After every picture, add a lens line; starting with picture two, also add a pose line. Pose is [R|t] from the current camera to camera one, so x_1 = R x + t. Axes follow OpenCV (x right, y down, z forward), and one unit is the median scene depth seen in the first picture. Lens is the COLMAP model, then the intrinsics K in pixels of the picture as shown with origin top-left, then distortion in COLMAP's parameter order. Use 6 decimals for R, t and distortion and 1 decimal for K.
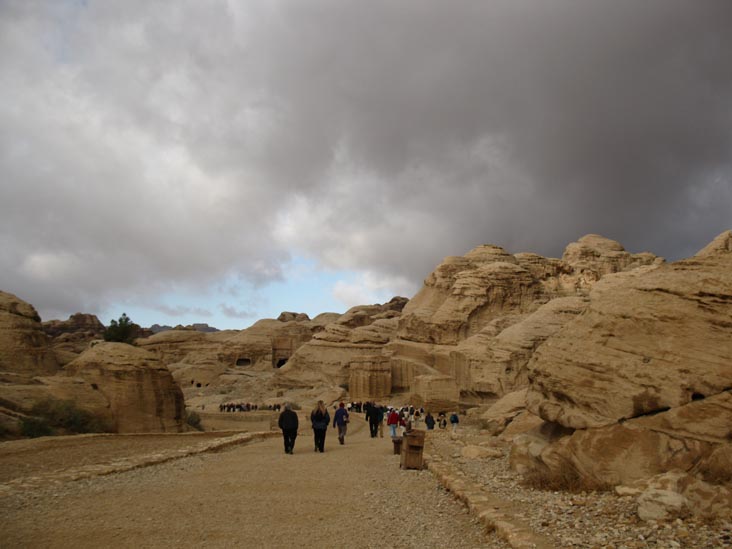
lens RADIAL K [[746.7, 0, 366.0], [0, 746.7, 274.5], [0, 0, 1]] dist [-0.195660, 0.217778]
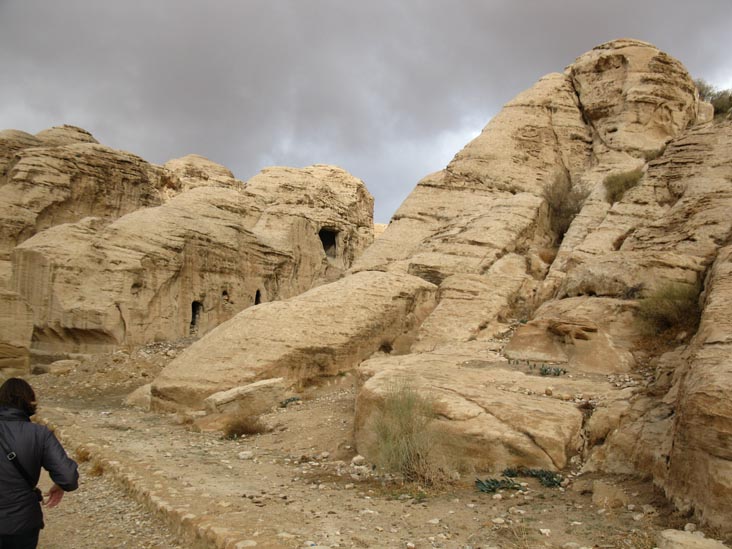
lens RADIAL K [[746.7, 0, 366.0], [0, 746.7, 274.5], [0, 0, 1]] dist [-0.195660, 0.217778]
pose [[0.822571, 0.071190, 0.564189, 0.027321], [-0.097745, 0.995067, 0.016952, 0.067053], [-0.560199, -0.069091, 0.825471, 0.348656]]
